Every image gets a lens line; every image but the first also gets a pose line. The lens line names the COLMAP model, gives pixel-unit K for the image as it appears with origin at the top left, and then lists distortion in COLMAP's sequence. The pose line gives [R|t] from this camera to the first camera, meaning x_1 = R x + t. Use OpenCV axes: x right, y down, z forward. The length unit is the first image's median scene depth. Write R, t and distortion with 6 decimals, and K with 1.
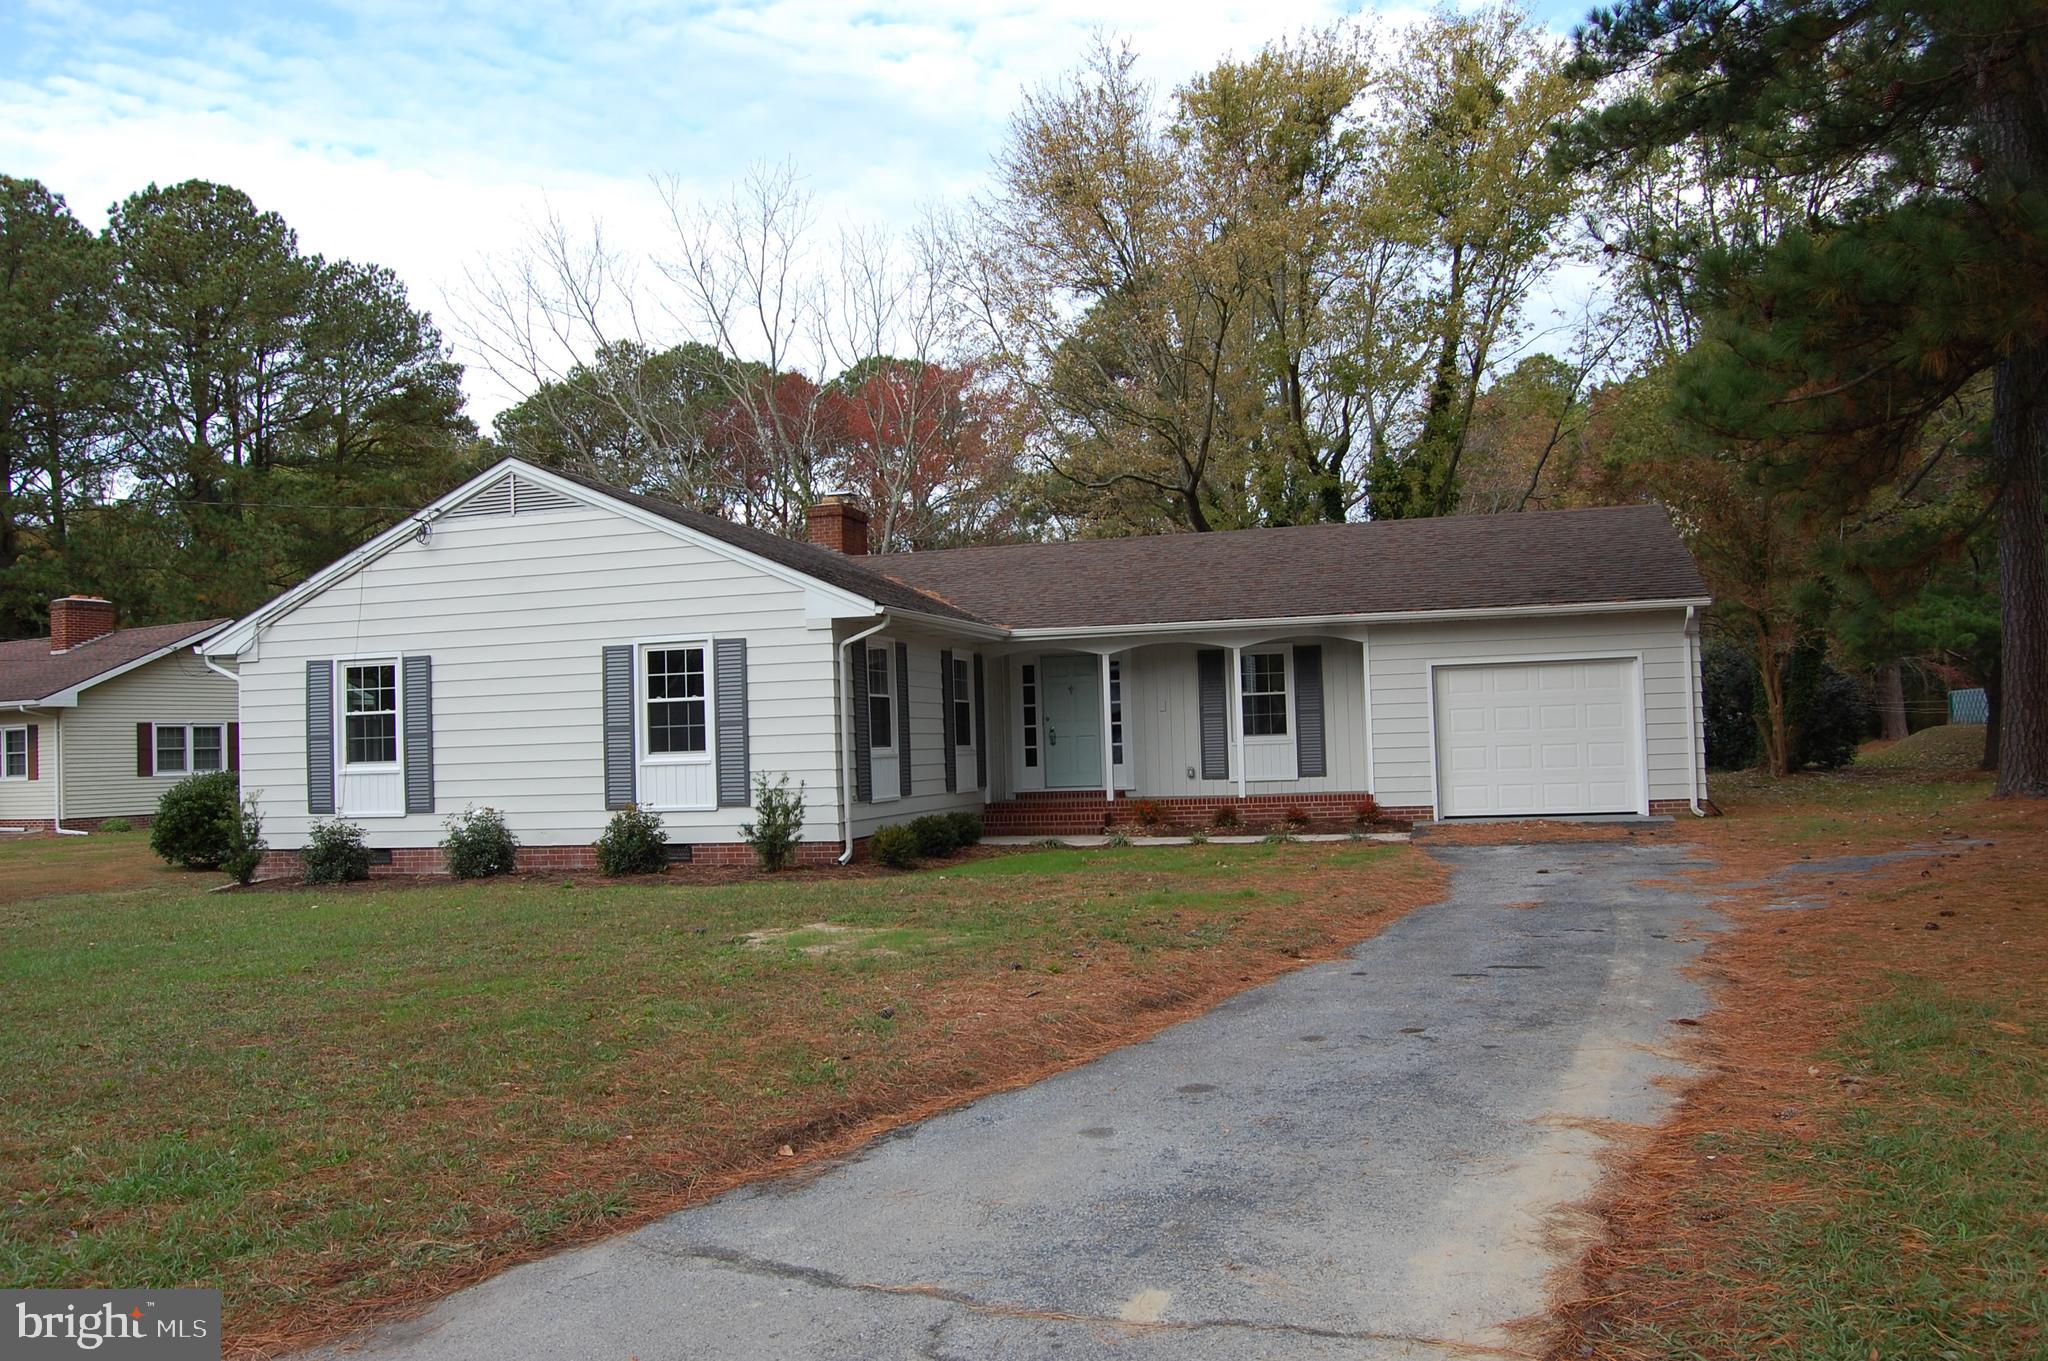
lens RADIAL K [[1607.5, 0, 1027.0], [0, 1607.5, 683.5], [0, 0, 1]] dist [-0.095709, 0.040730]
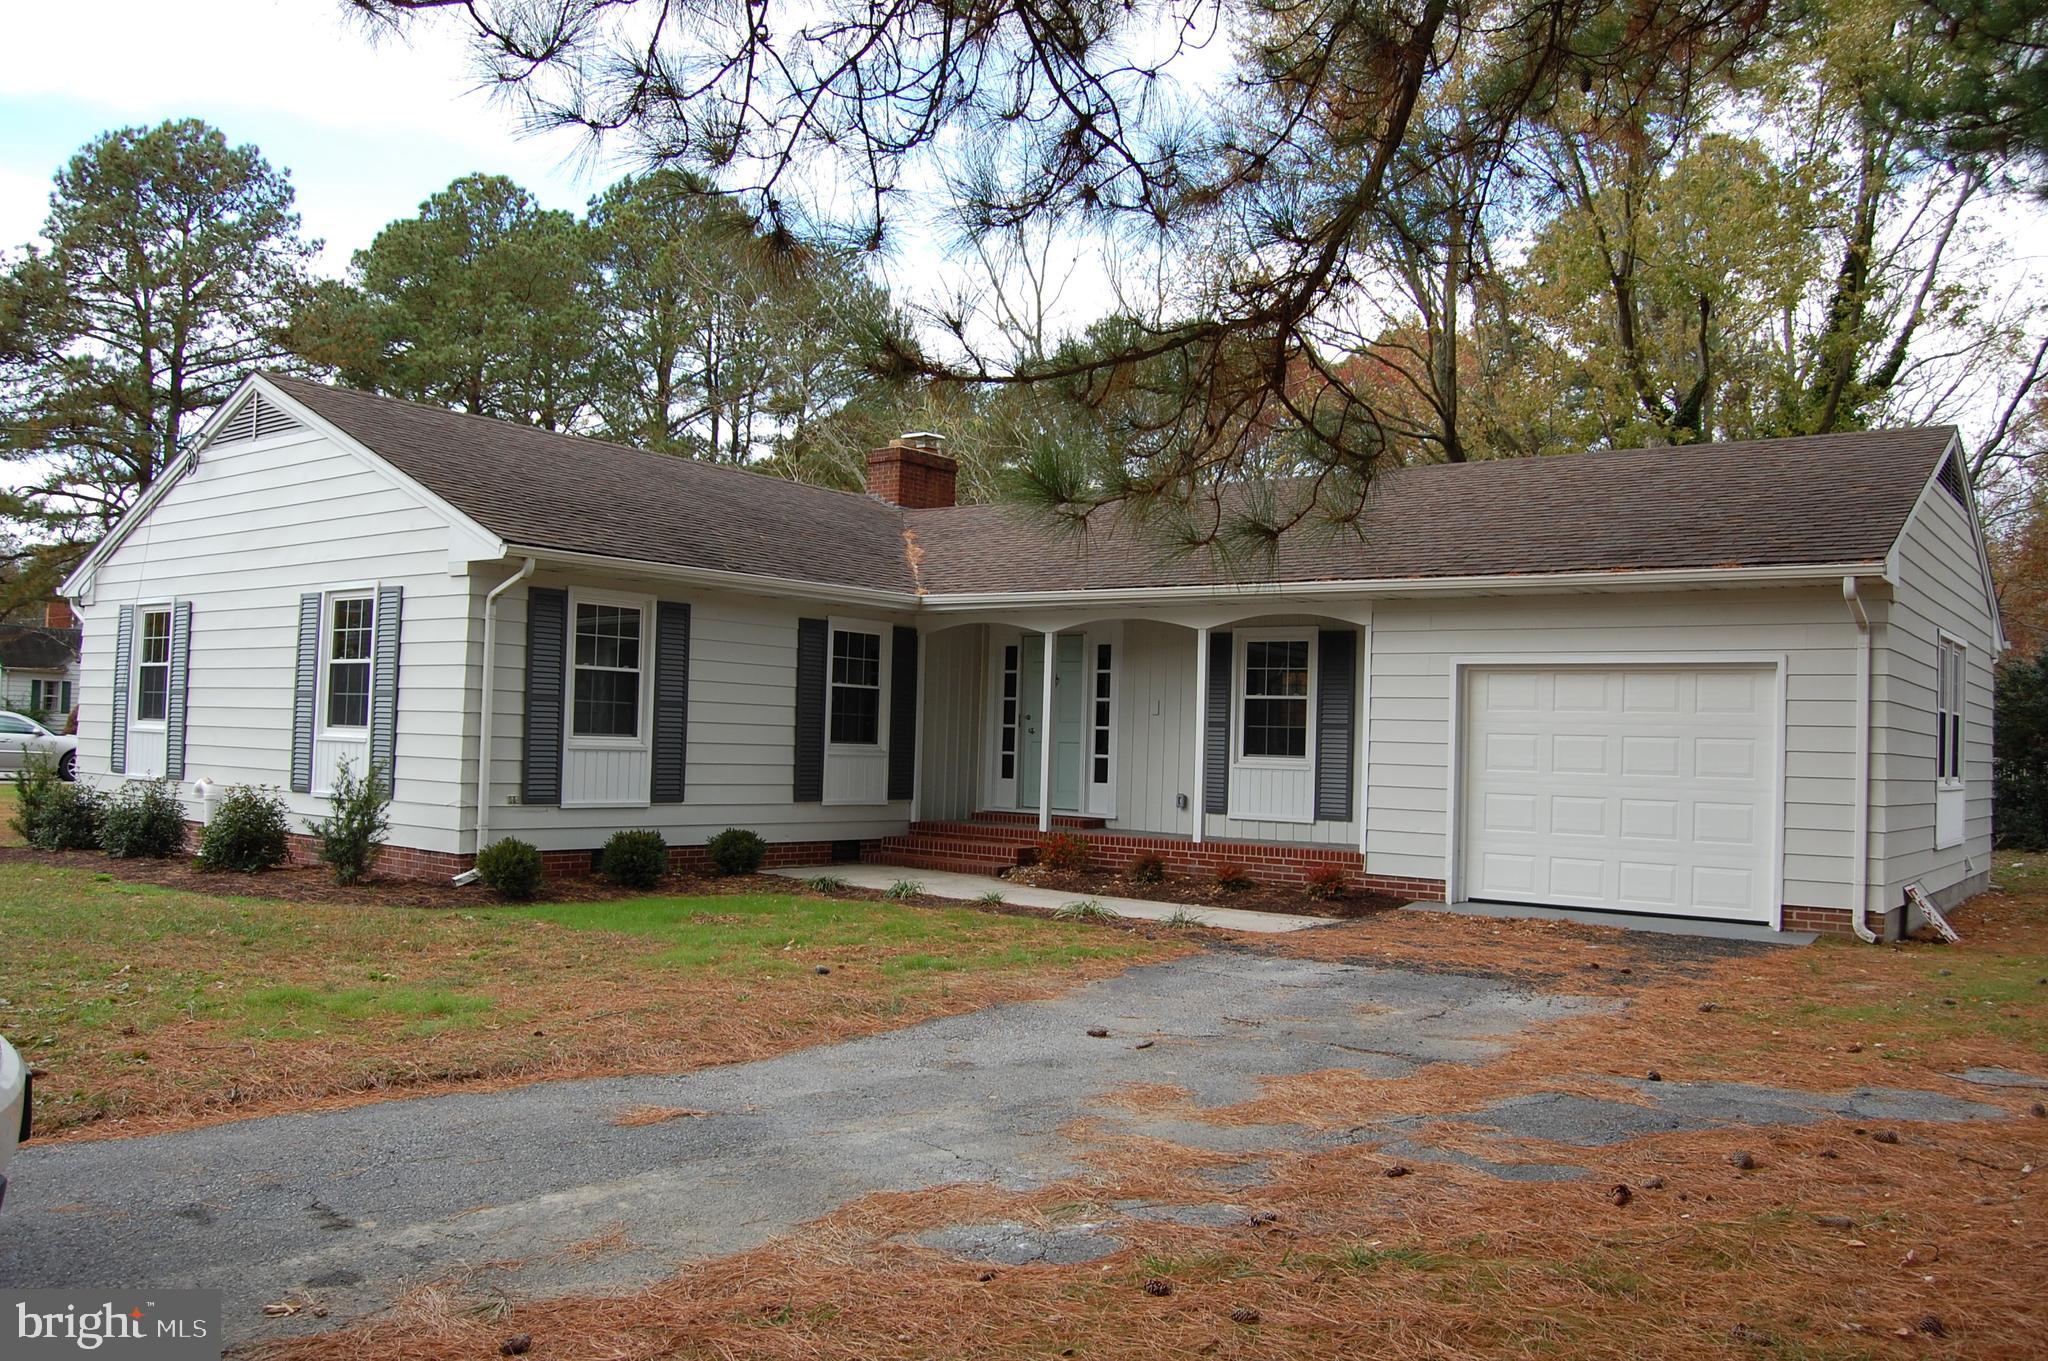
lens RADIAL K [[1607.5, 0, 1019.7], [0, 1607.5, 672.9], [0, 0, 1]] dist [-0.095709, 0.040730]
pose [[0.920459, 0.044184, -0.388334, 0.340333], [-0.045794, 0.998938, 0.005114, -0.003035], [0.388148, 0.013076, 0.921504, 0.332682]]
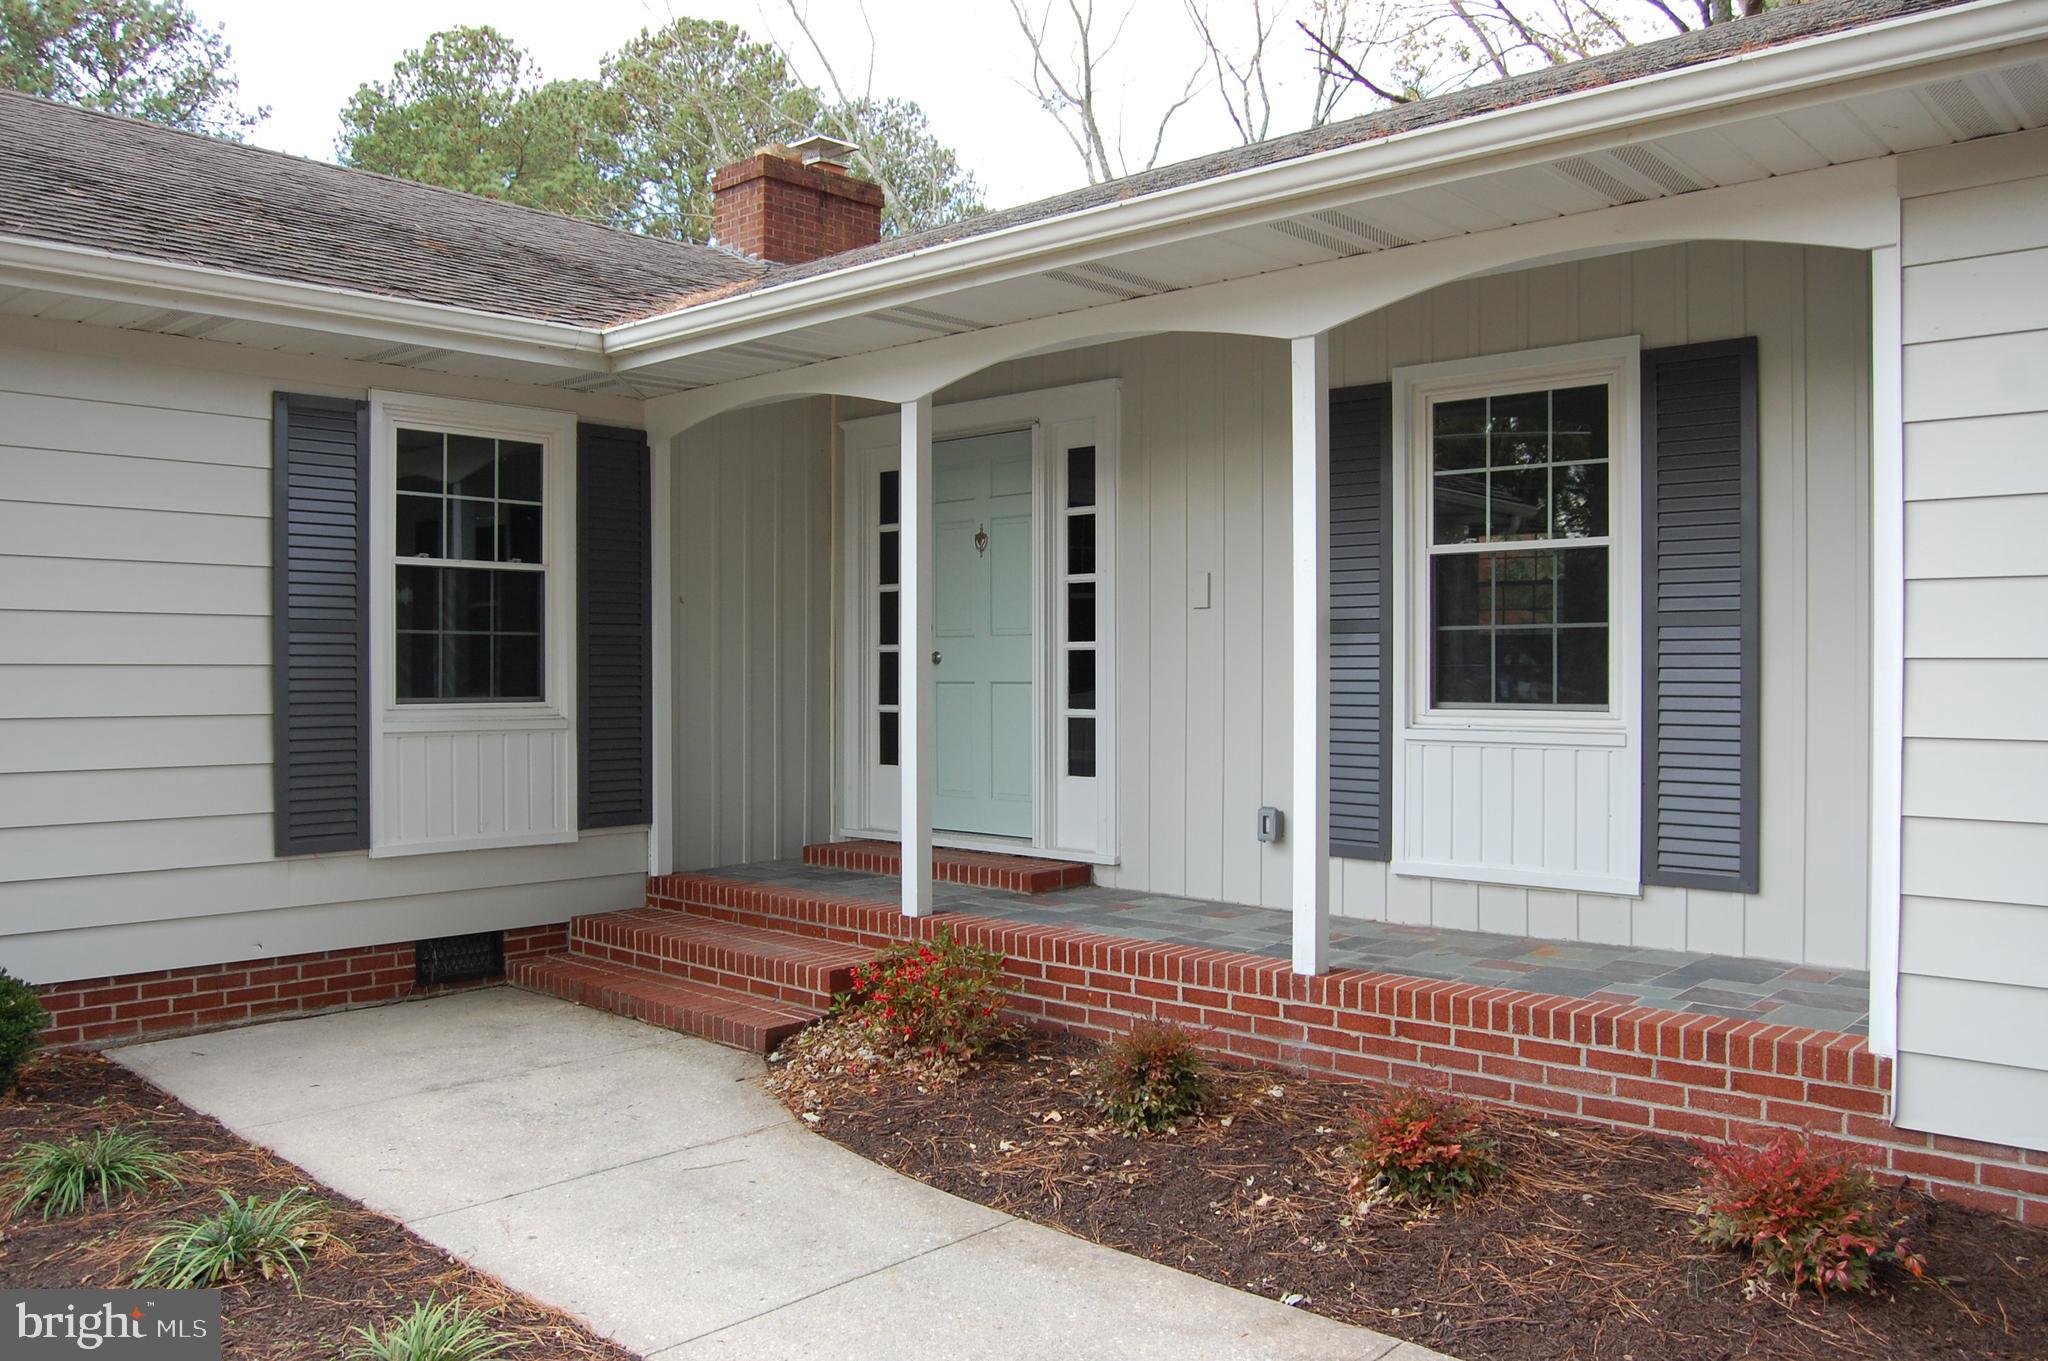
lens RADIAL K [[1607.5, 0, 1034.4], [0, 1607.5, 685.2], [0, 0, 1]] dist [-0.095709, 0.040730]
pose [[0.888077, 0.035969, -0.458286, 0.210327], [-0.010479, 0.998259, 0.058041, 0.016041], [0.459576, -0.046742, 0.886908, 0.796587]]
